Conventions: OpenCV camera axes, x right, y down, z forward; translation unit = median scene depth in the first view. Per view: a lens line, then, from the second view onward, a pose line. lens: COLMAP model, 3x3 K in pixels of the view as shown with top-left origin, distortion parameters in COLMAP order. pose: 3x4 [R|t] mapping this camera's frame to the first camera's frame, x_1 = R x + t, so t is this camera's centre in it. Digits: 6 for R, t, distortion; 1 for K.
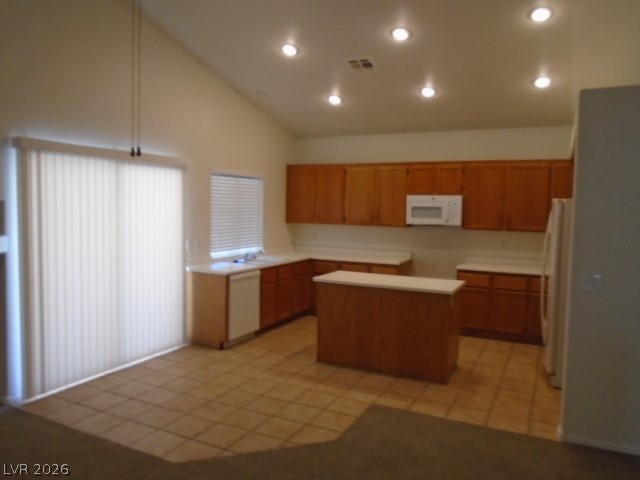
lens RADIAL K [[482.6, 0, 322.2], [0, 482.6, 238.6], [0, 0, 1]] dist [-0.026283, 0.013719]
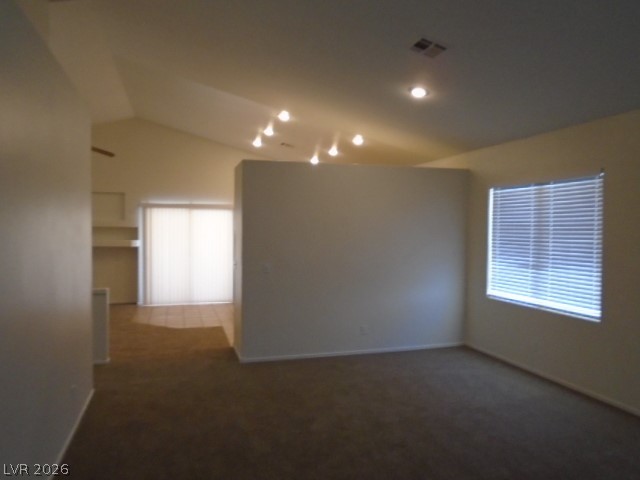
lens RADIAL K [[482.6, 0, 322.2], [0, 482.6, 241.0], [0, 0, 1]] dist [-0.026283, 0.013719]
pose [[0.671750, -0.000602, -0.740778, 1.247994], [-0.041506, 0.998398, -0.038450, 0.036204], [0.739614, 0.056575, 0.670649, -0.020167]]
